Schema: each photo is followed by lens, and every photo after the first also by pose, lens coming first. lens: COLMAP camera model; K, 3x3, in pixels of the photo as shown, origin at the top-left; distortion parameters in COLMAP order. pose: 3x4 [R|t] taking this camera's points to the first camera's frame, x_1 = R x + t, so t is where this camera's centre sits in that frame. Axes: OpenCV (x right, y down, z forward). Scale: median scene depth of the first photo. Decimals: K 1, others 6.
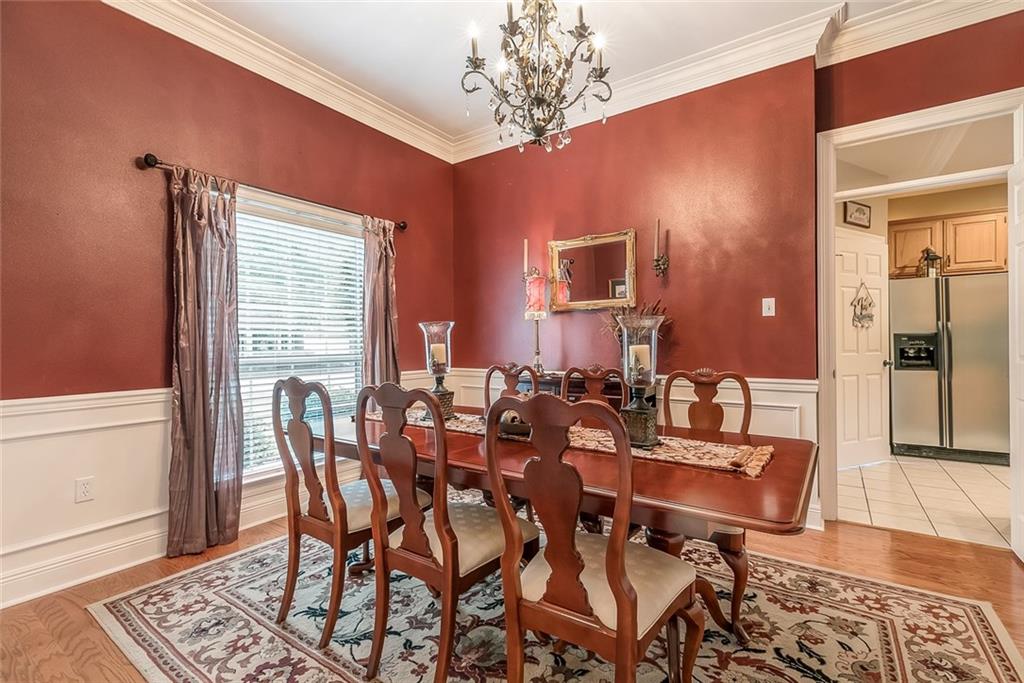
lens RADIAL K [[471.6, 0, 511.4], [0, 471.6, 332.6], [0, 0, 1]] dist [0.004093, 0.001348]
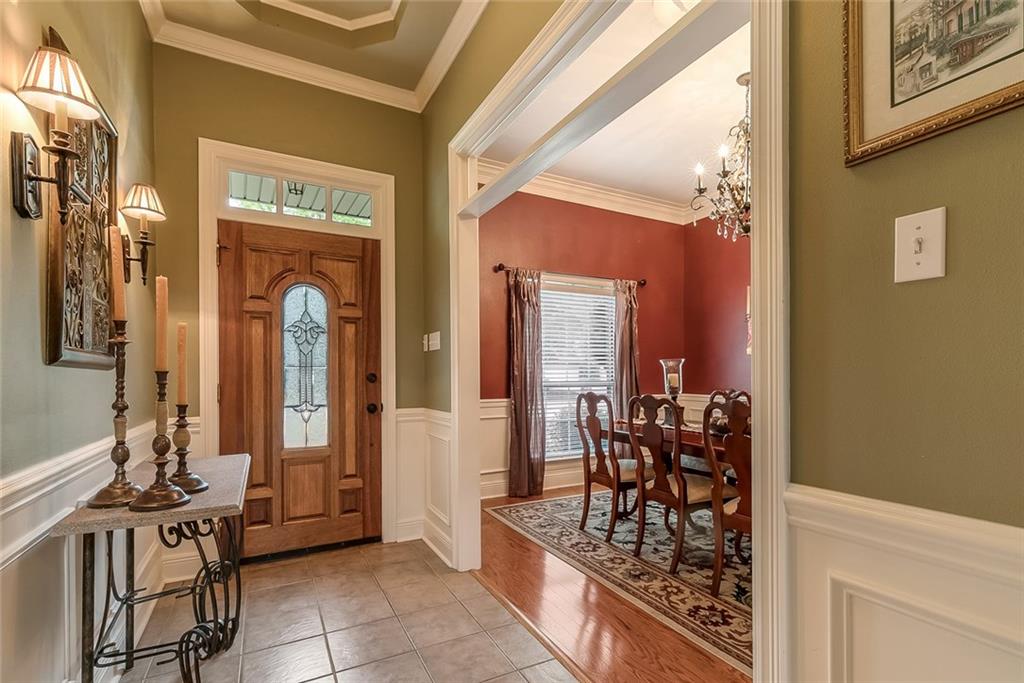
lens RADIAL K [[471.6, 0, 521.3], [0, 471.6, 373.9], [0, 0, 1]] dist [0.004093, 0.001348]
pose [[0.899681, 0.006908, -0.436493, 0.059165], [0.003226, 0.999742, 0.022472, -0.010506], [0.436536, -0.021626, 0.899427, -0.515013]]
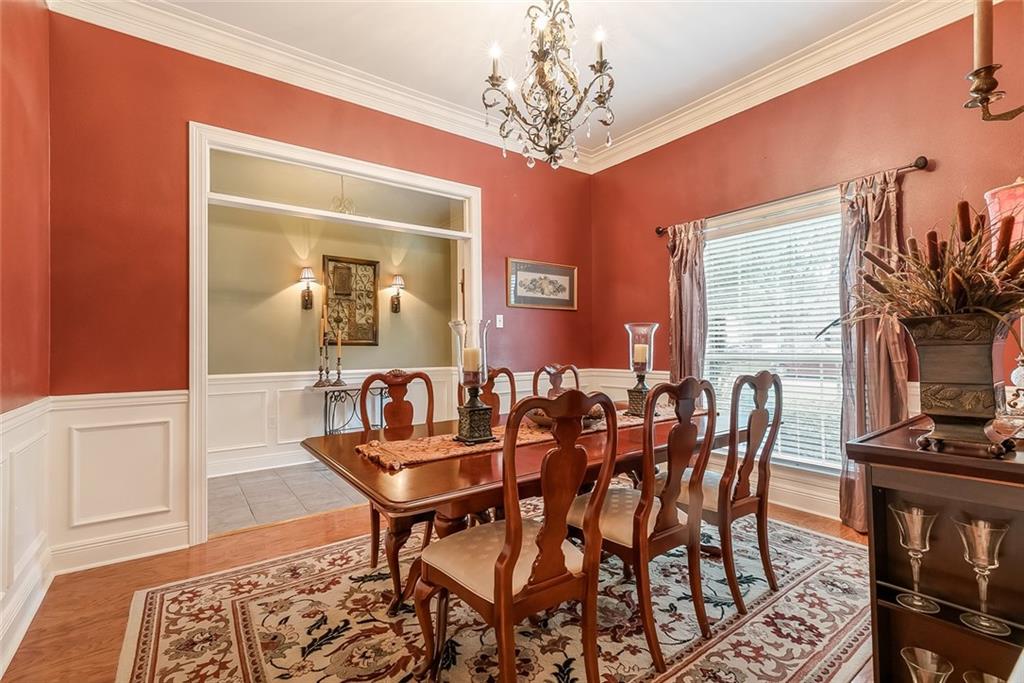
lens RADIAL K [[471.6, 0, 518.8], [0, 471.6, 346.1], [0, 0, 1]] dist [0.004093, 0.001348]
pose [[0.308253, 0.001931, 0.951302, -1.147995], [-0.010381, 0.999945, 0.001334, 0.025746], [-0.951248, -0.010286, 0.308256, 0.813418]]
